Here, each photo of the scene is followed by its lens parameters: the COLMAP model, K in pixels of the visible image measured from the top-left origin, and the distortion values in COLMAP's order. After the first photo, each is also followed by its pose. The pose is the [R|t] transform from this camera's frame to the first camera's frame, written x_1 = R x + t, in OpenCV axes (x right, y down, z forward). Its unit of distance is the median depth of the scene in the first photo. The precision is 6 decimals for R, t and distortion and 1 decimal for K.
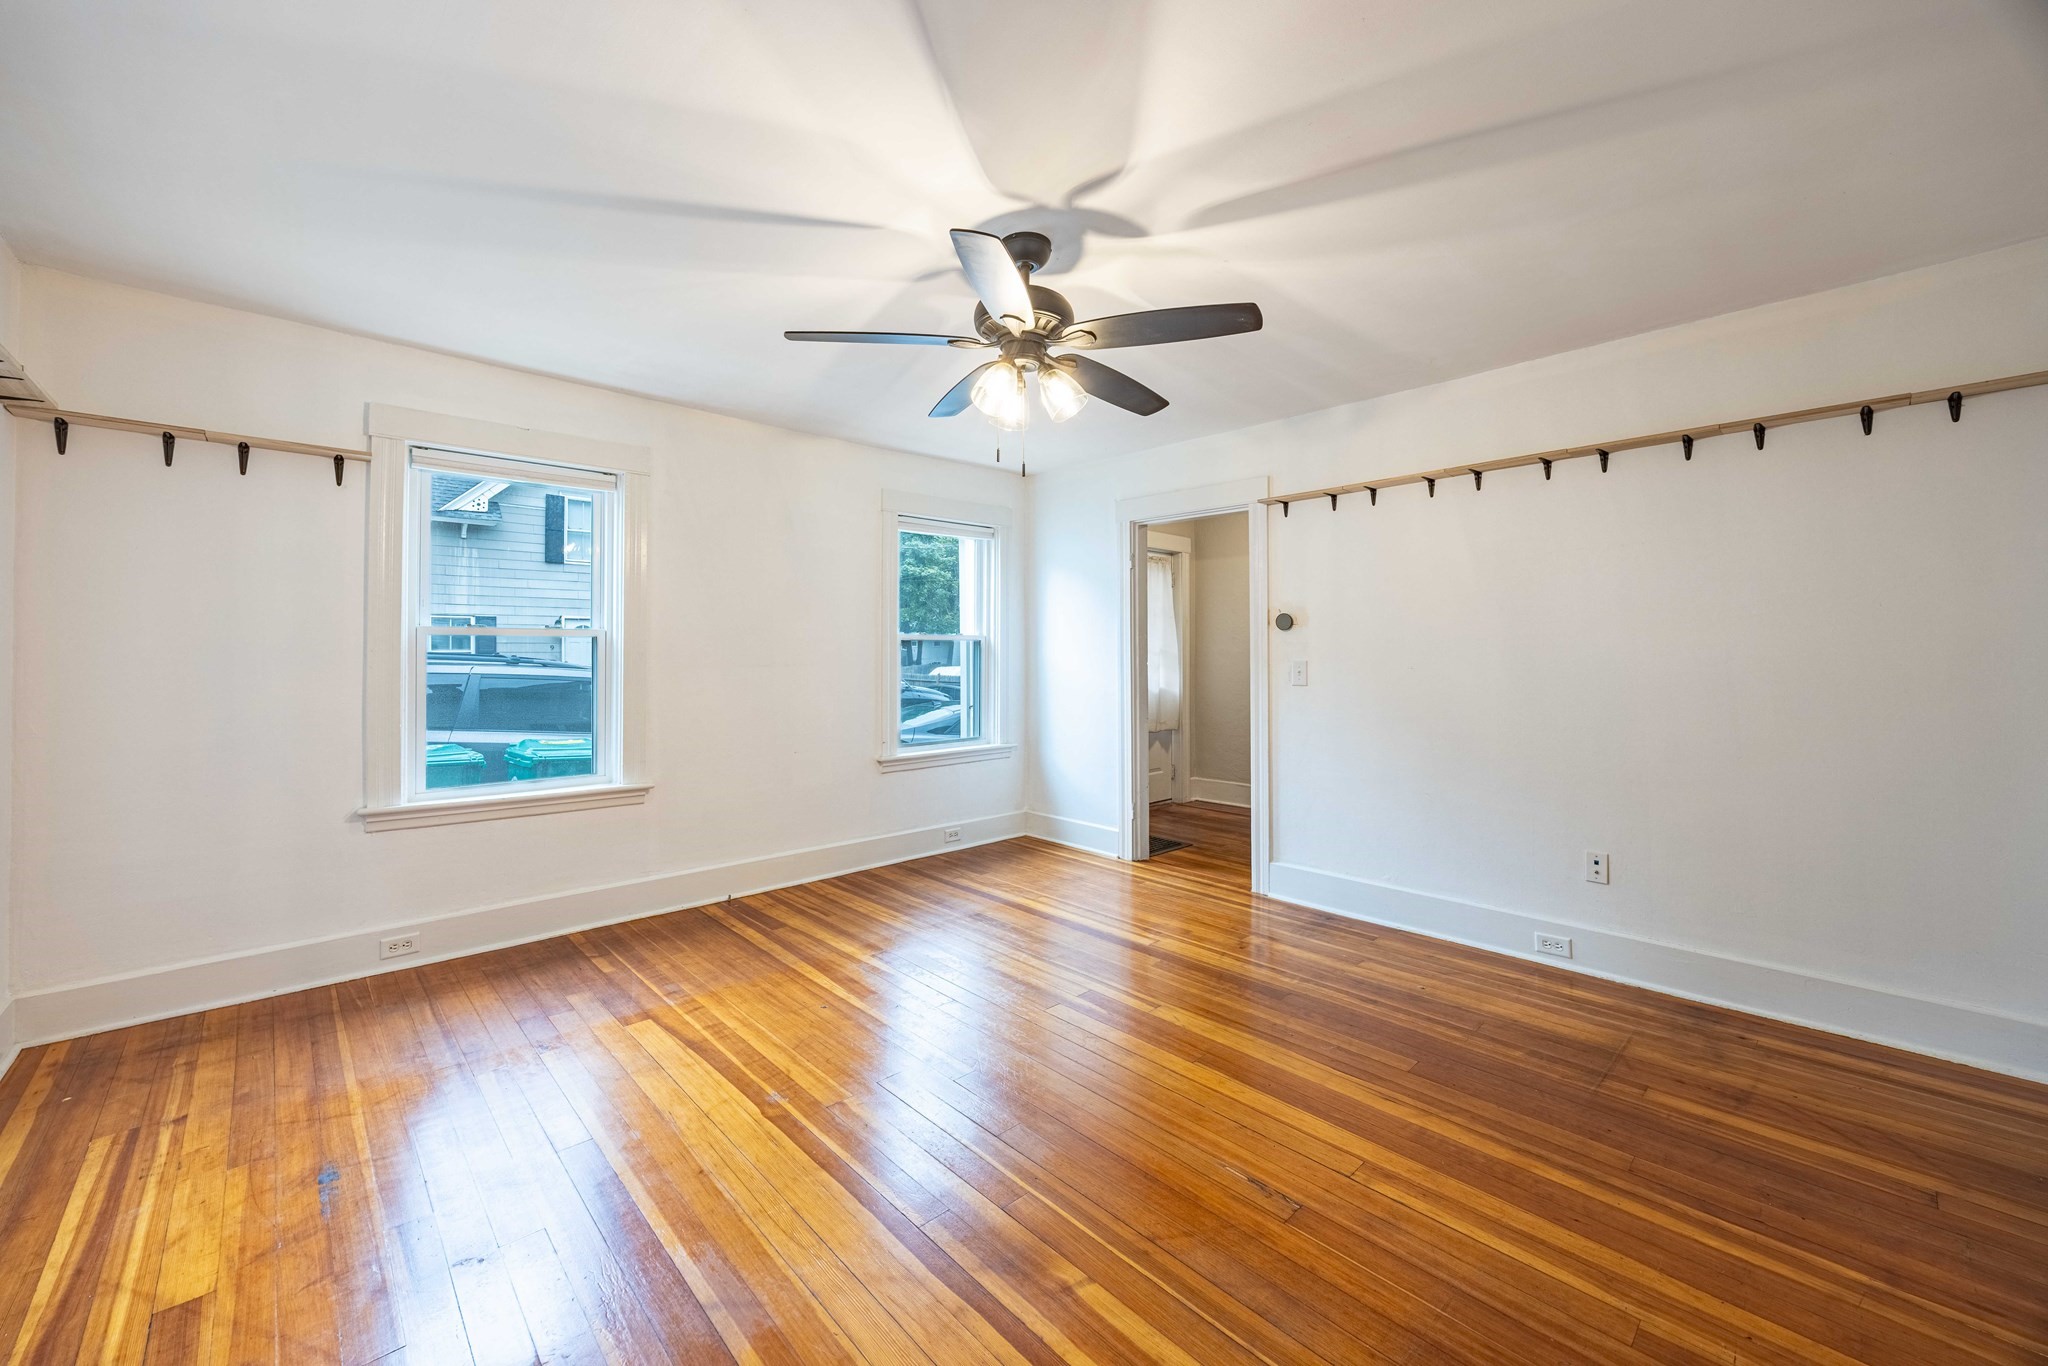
lens RADIAL K [[795.5, 0, 1013.3], [0, 795.5, 636.7], [0, 0, 1]] dist [-0.003313, -0.000204]
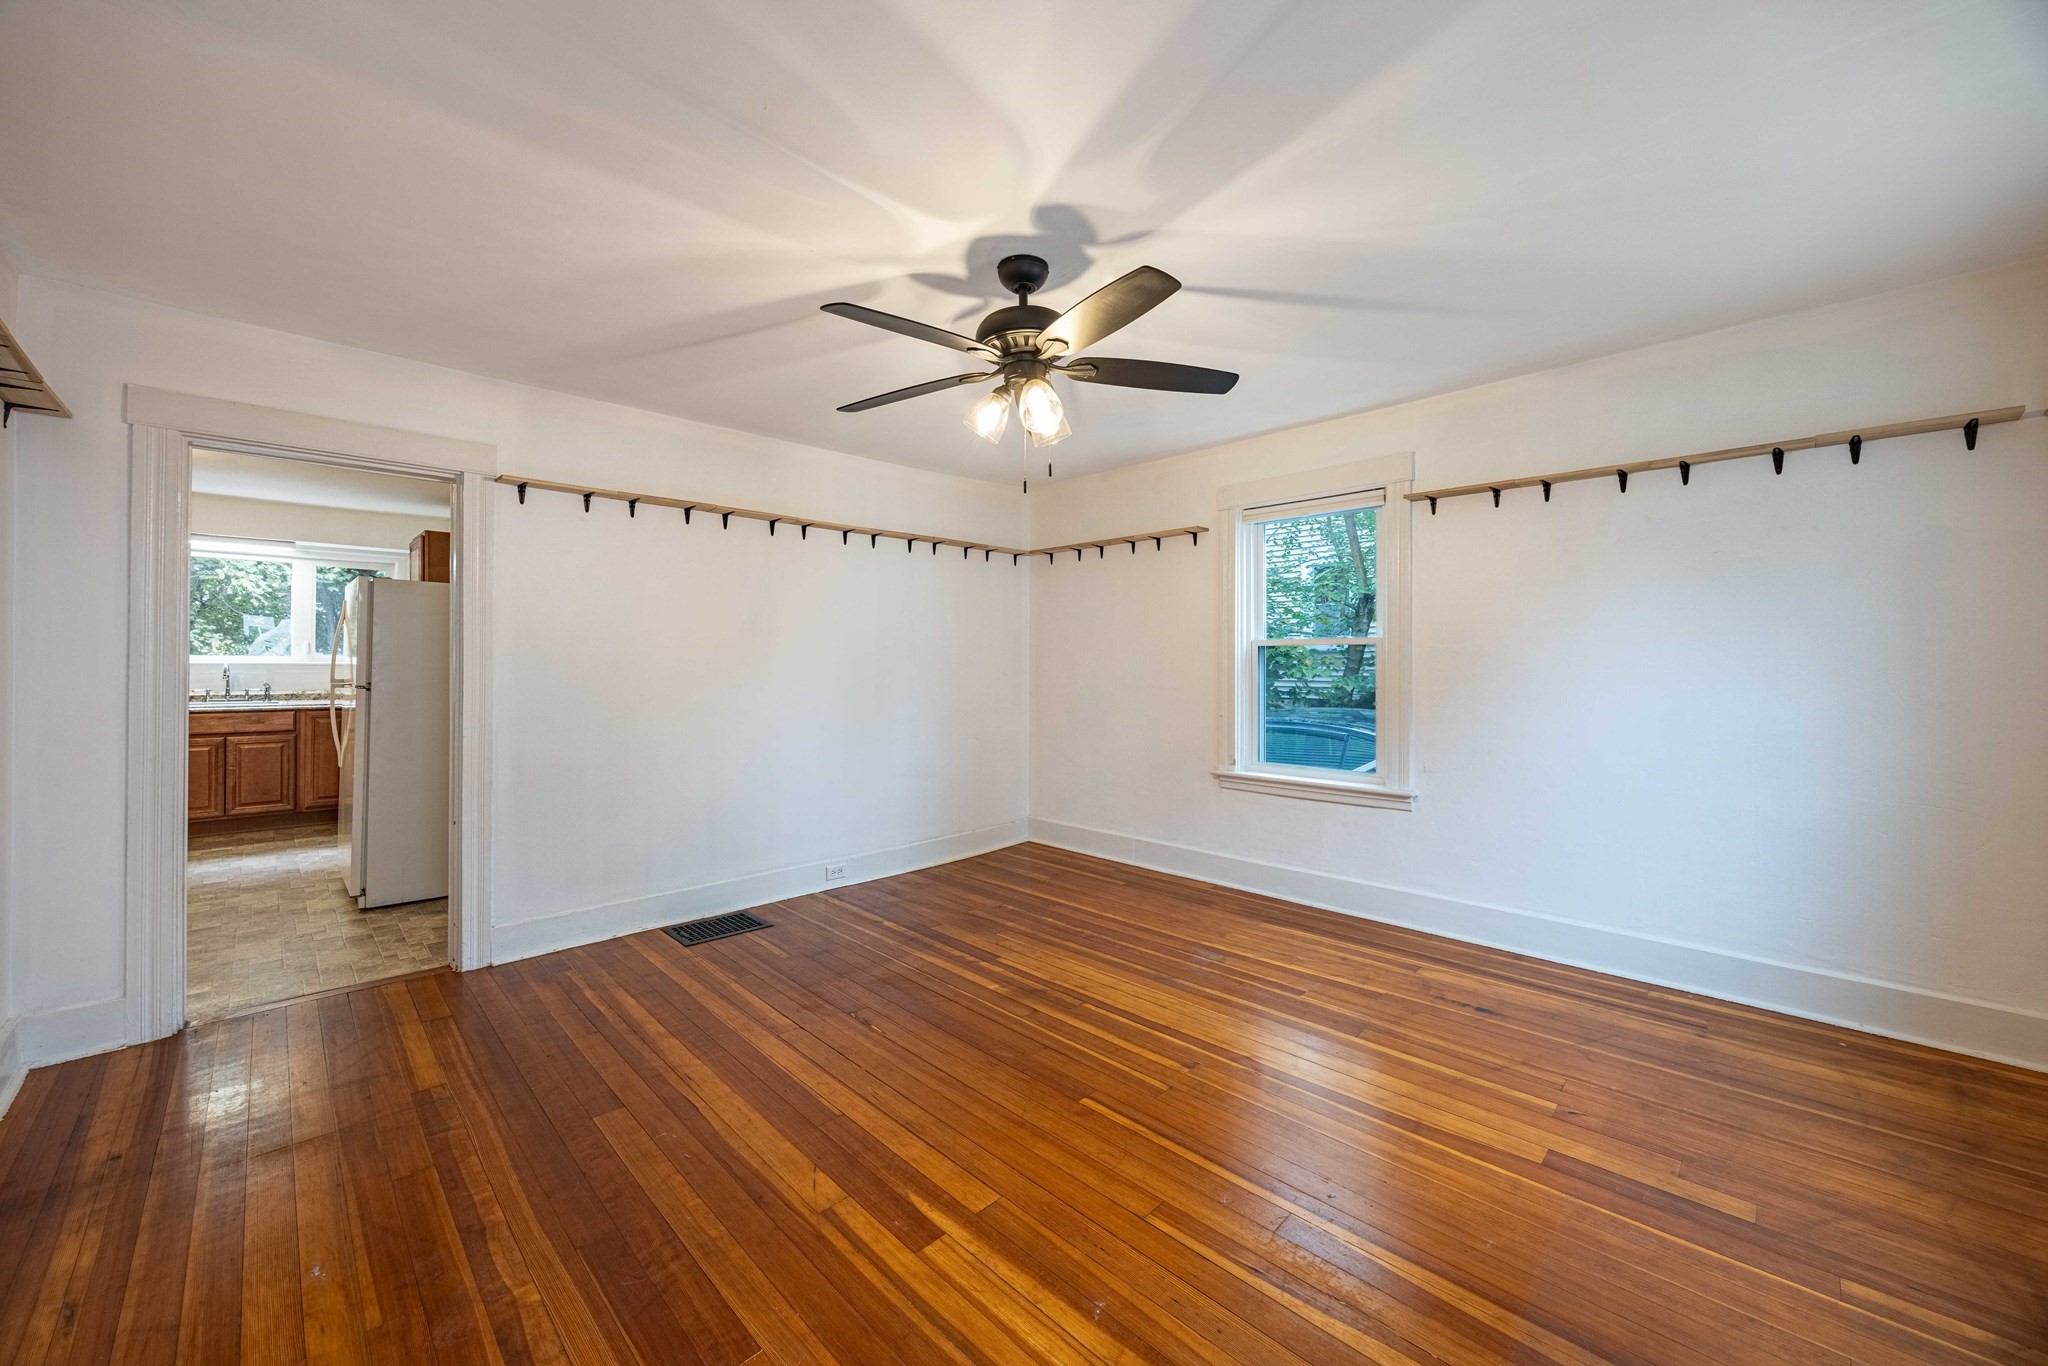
lens RADIAL K [[772.3, 0, 1011.5], [0, 772.3, 657.6], [0, 0, 1]] dist [-0.002401, 0.000058]
pose [[-0.999852, 0.001744, -0.017117, 0.035250], [0.002325, 0.999418, -0.034037, 0.032482], [0.017048, -0.034071, -0.999274, 1.428835]]
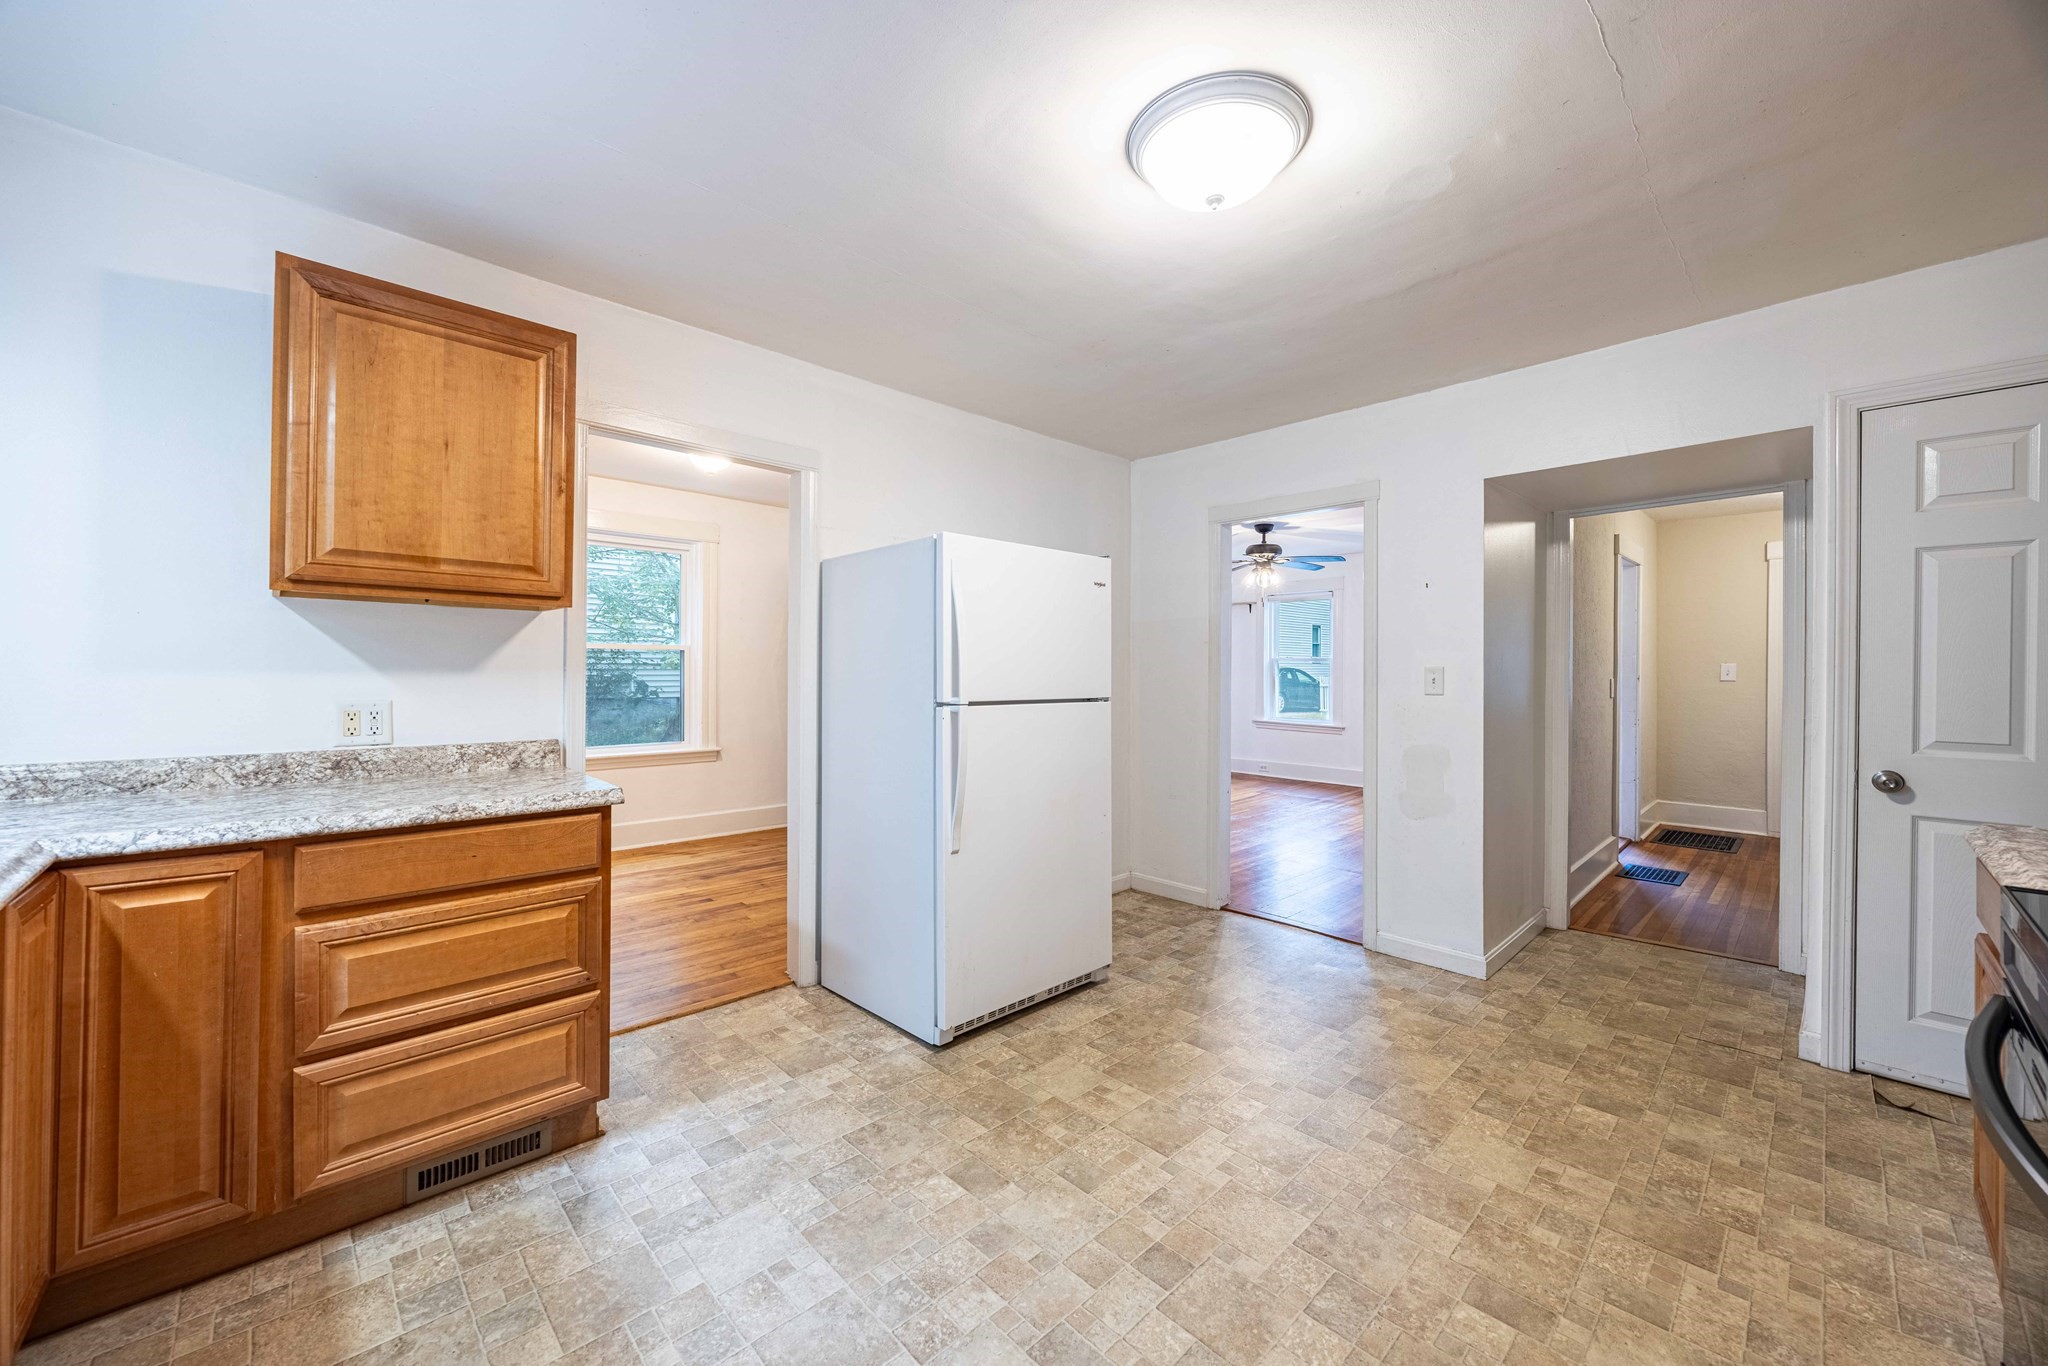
lens RADIAL K [[778.6, 0, 1025.8], [0, 778.6, 671.2], [0, 0, 1]] dist [-0.000608, 0.000076]
pose [[0.016710, 0.005027, -0.999848, 2.040775], [0.017118, 0.999839, 0.005313, -0.011899], [0.999714, -0.017204, 0.016621, 0.064468]]
